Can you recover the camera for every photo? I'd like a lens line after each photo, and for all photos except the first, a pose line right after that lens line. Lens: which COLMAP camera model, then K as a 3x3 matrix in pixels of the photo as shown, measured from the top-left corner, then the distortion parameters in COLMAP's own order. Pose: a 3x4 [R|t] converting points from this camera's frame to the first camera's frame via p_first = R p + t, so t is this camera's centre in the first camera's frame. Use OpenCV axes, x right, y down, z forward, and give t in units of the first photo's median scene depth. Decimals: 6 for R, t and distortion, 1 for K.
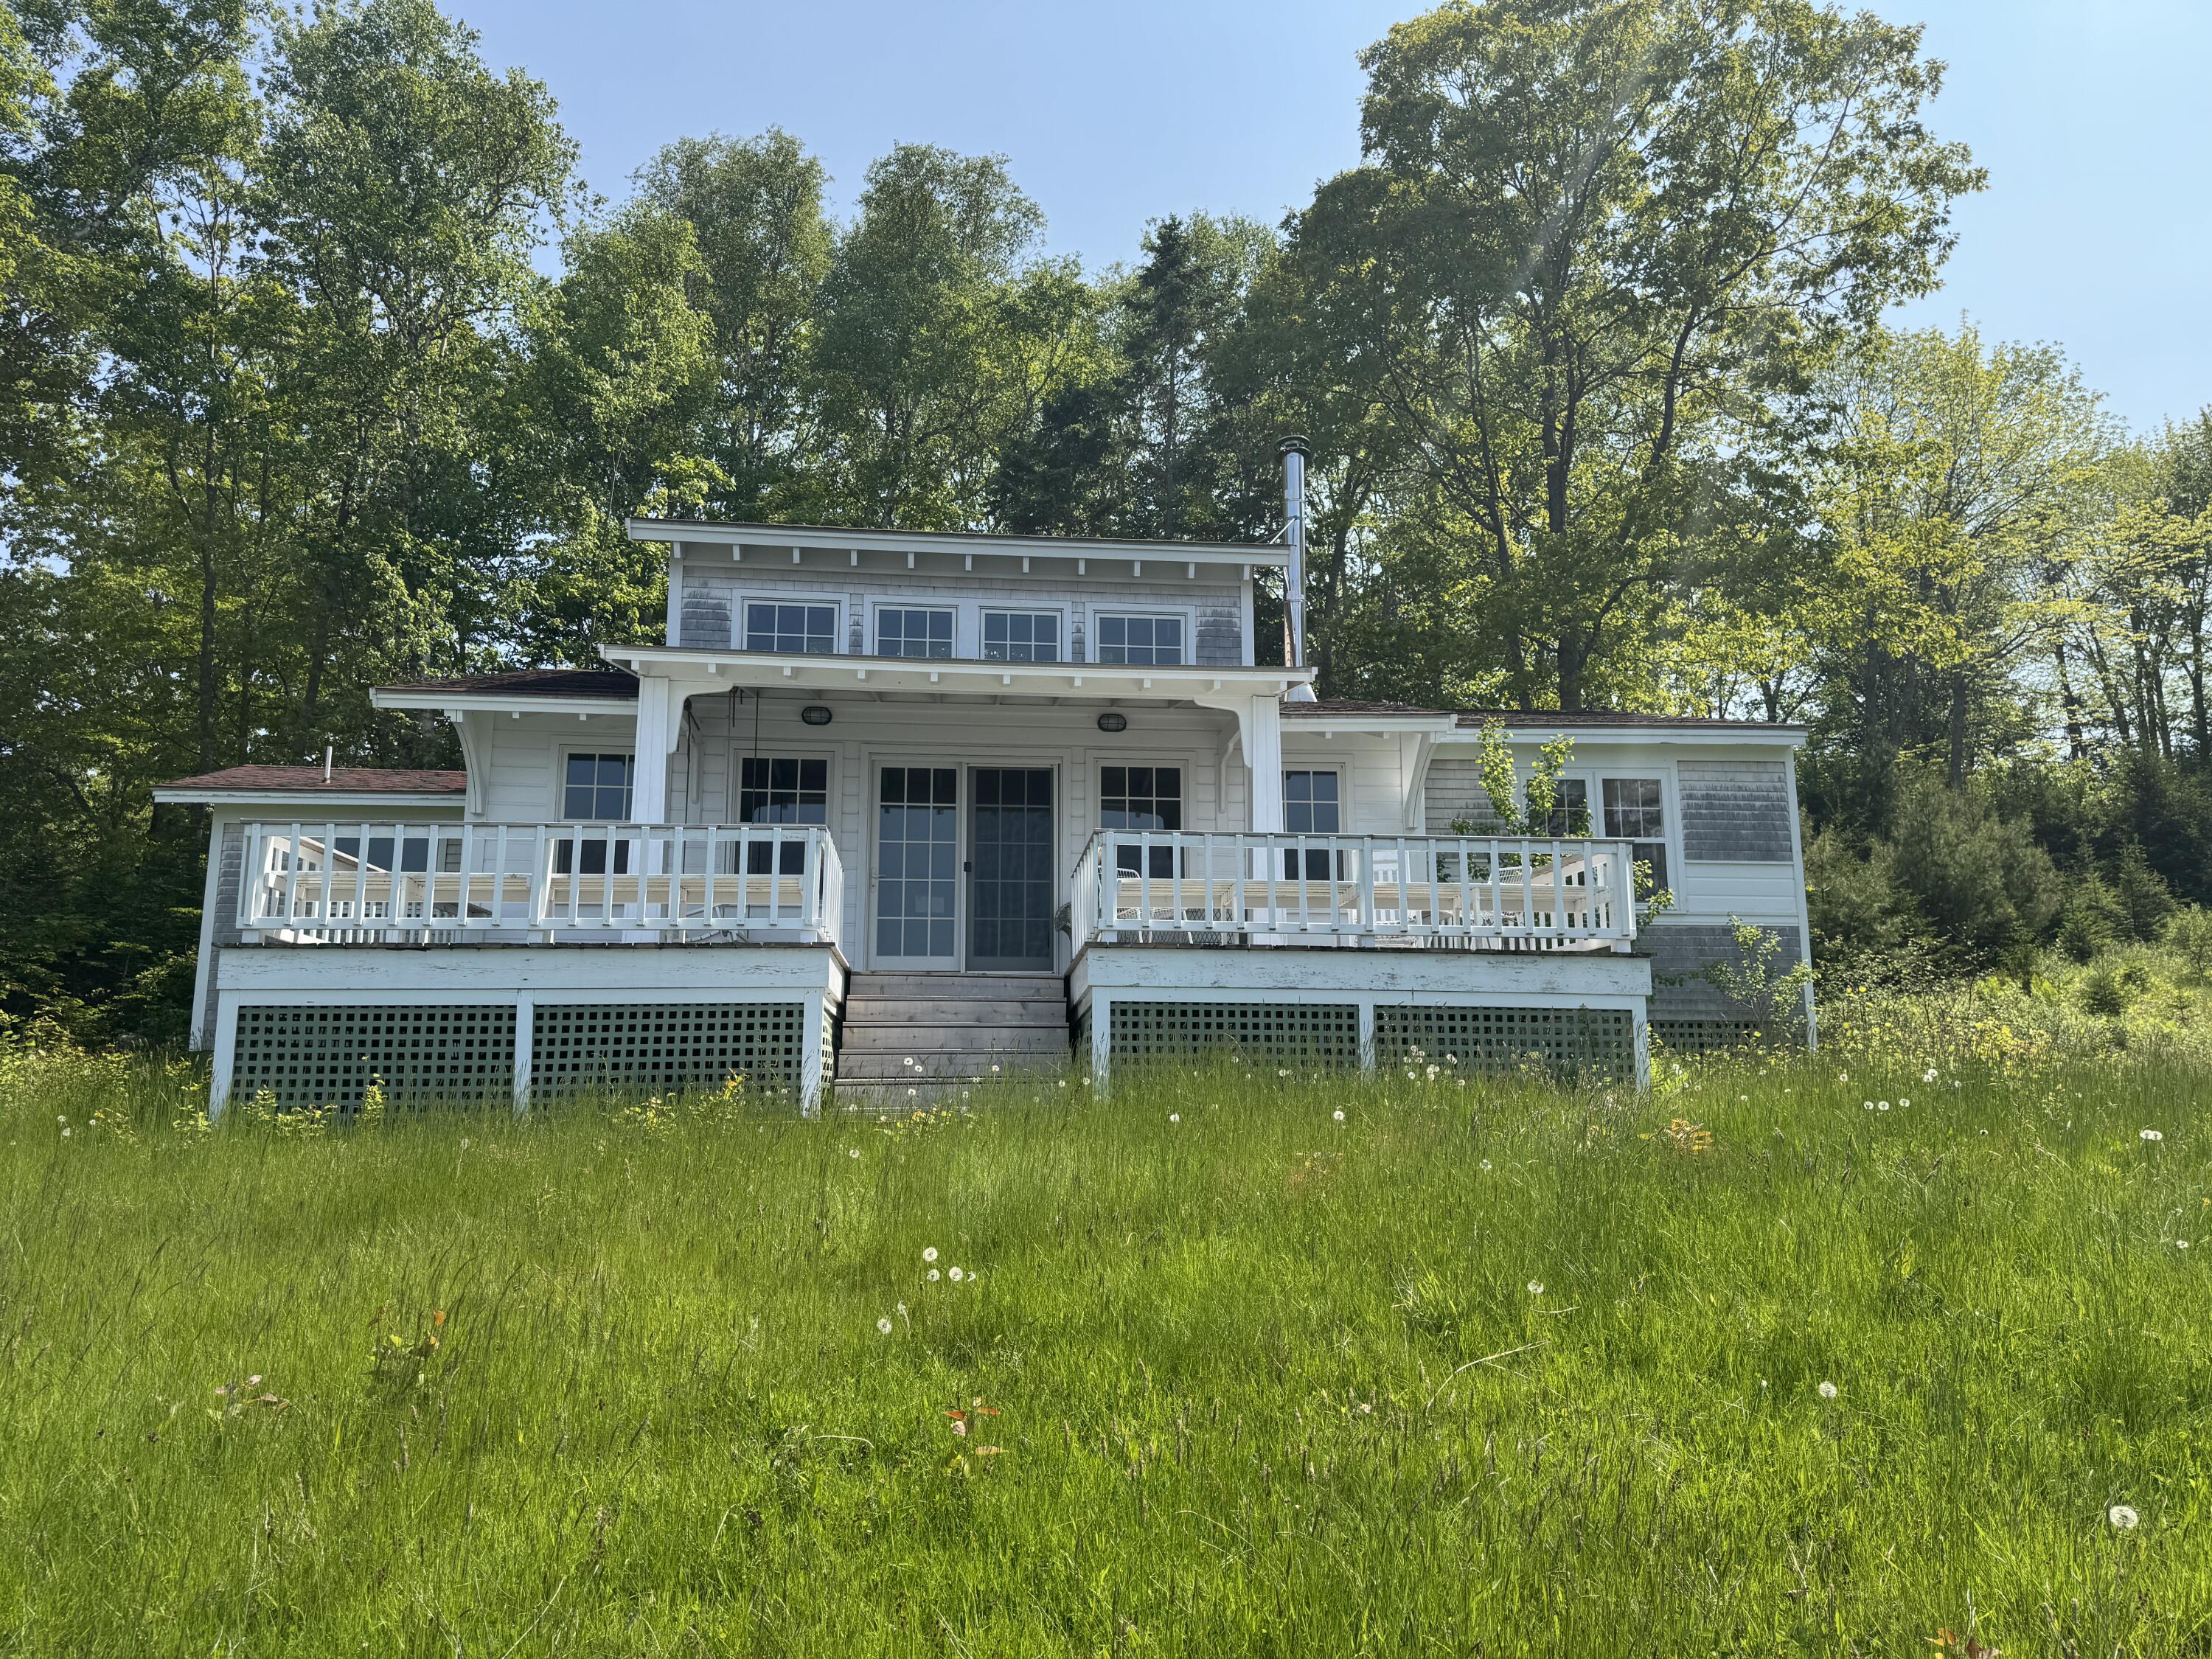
lens RADIAL K [[1560.1, 0, 1104.6], [0, 1560.1, 835.4], [0, 0, 1]] dist [0.097694, -0.131149]
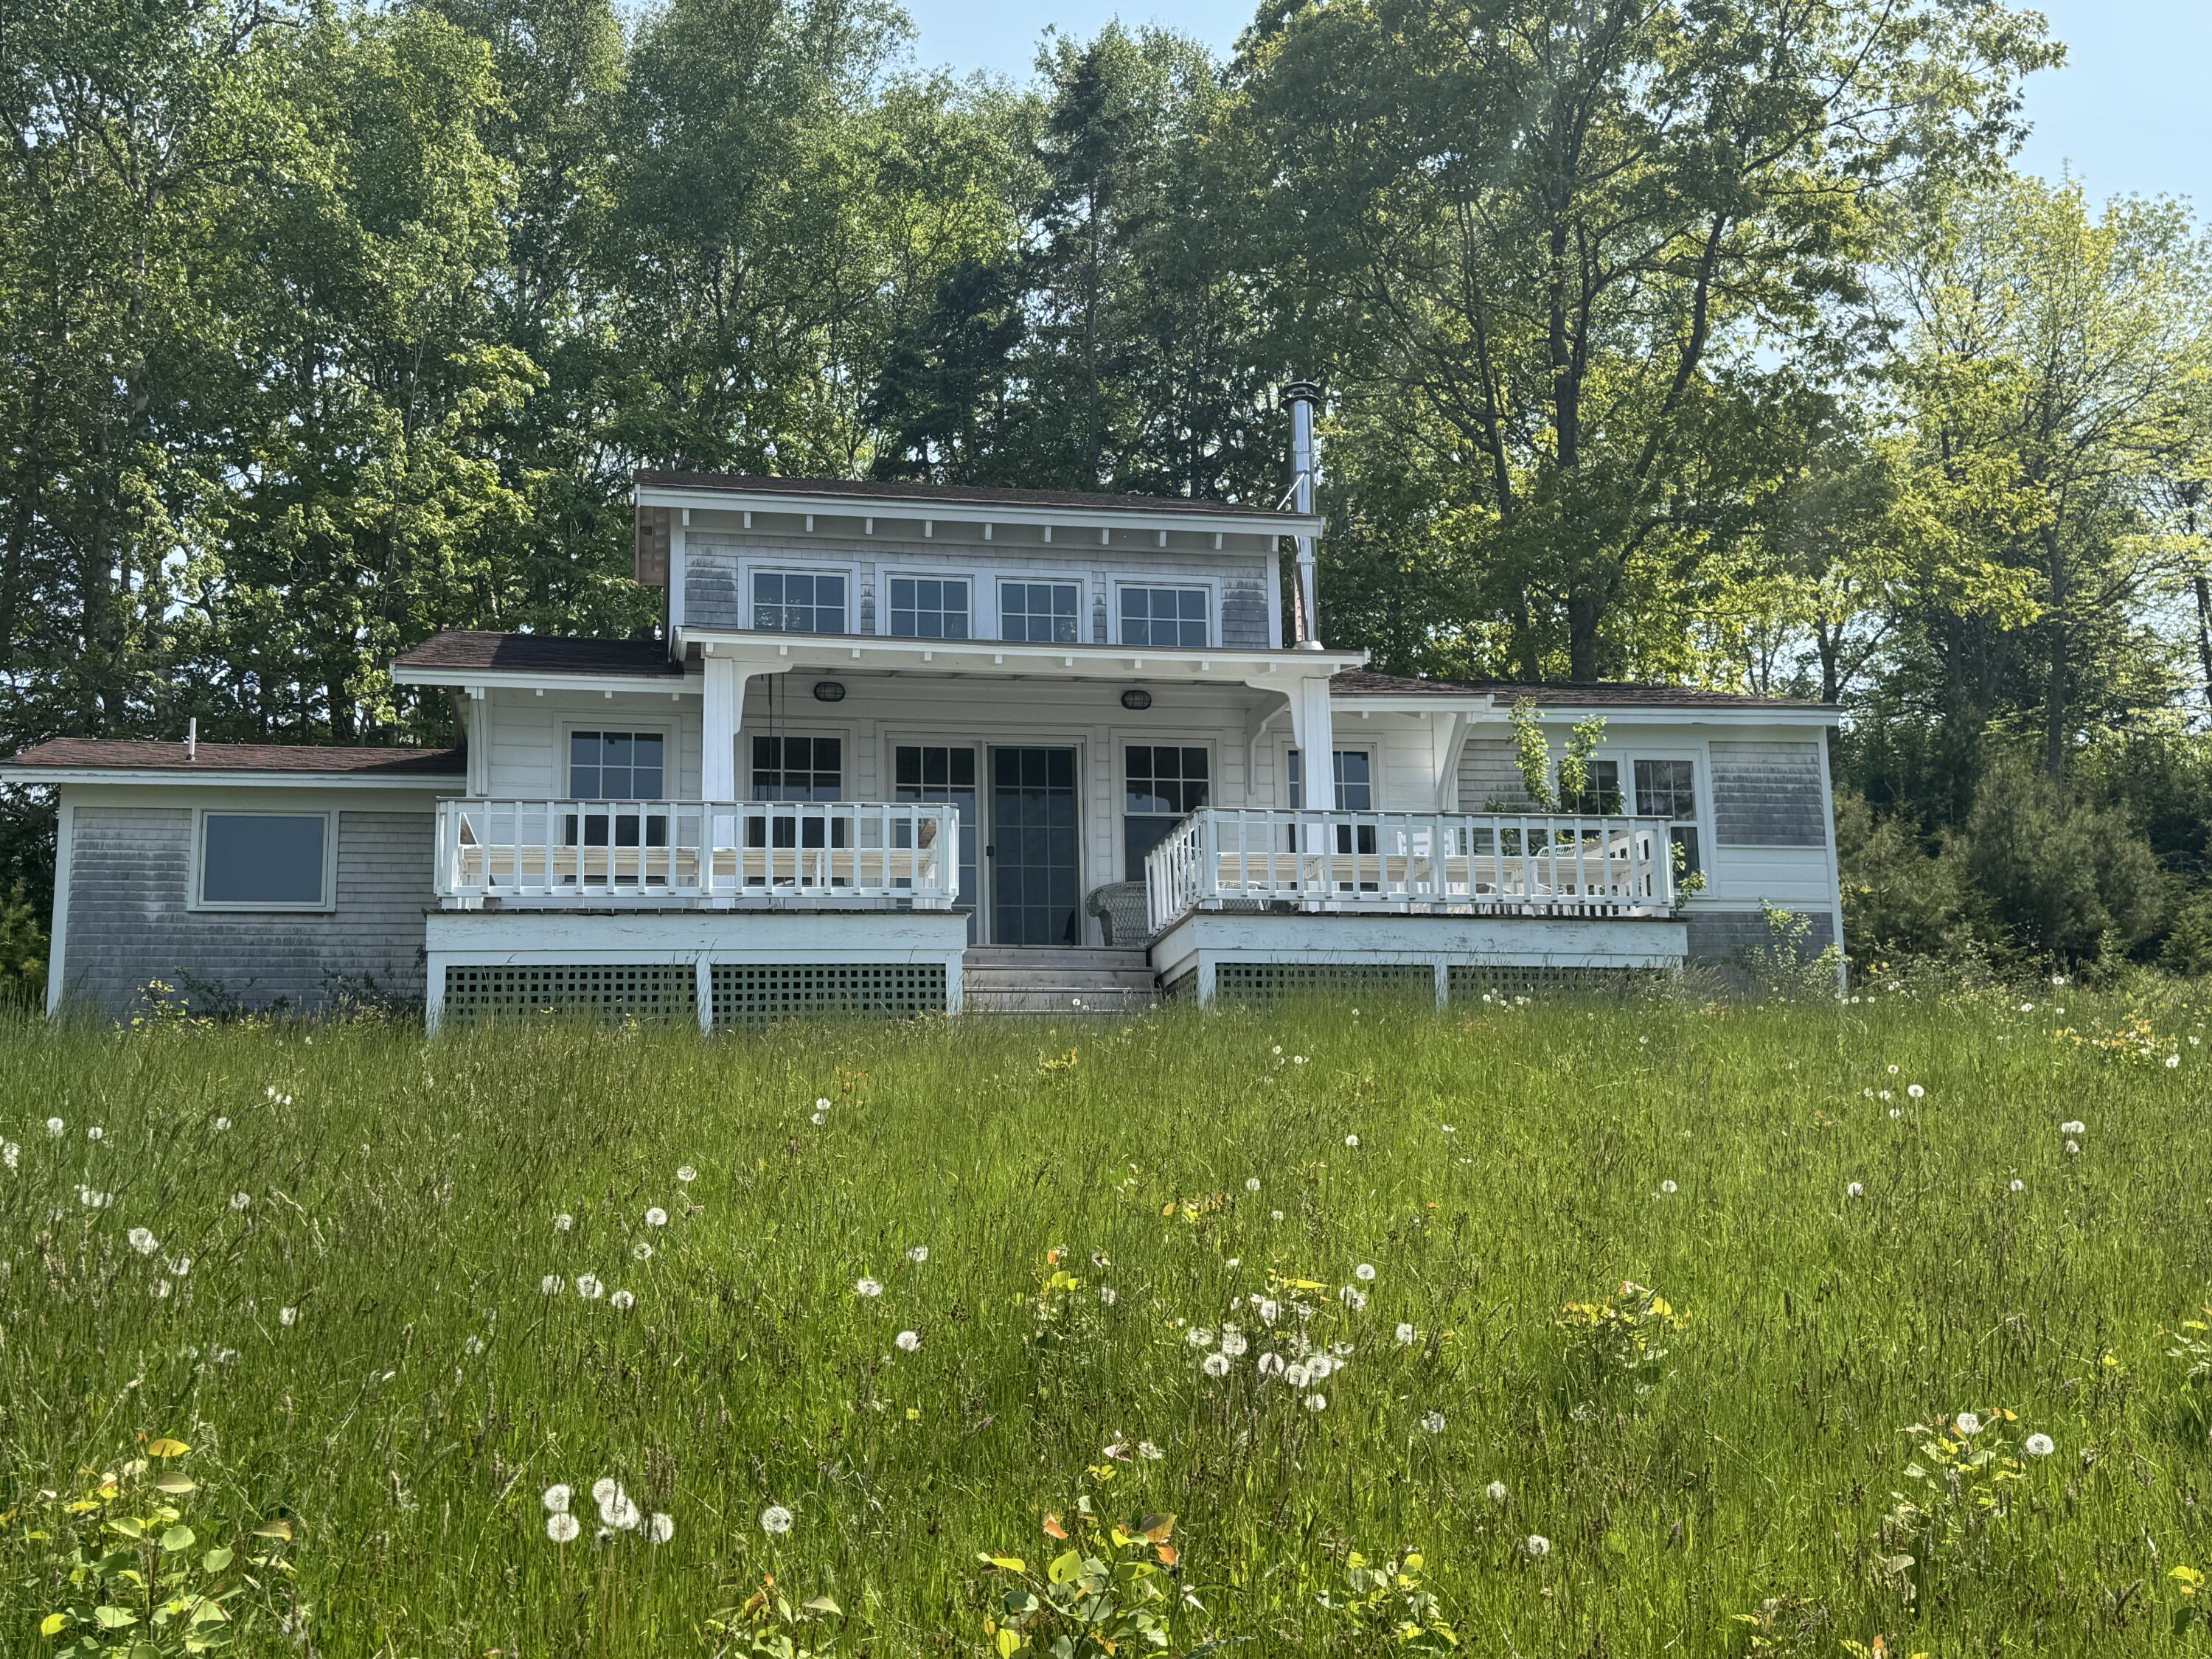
lens RADIAL K [[2306.3, 0, 1091.3], [0, 2306.3, 841.8], [0, 0, 1]] dist [0.220239, -0.481648]
pose [[0.995860, -0.001066, 0.090896, -0.080135], [0.000847, 0.999997, 0.002455, 0.005736], [-0.090898, -0.002368, 0.995857, -0.214747]]
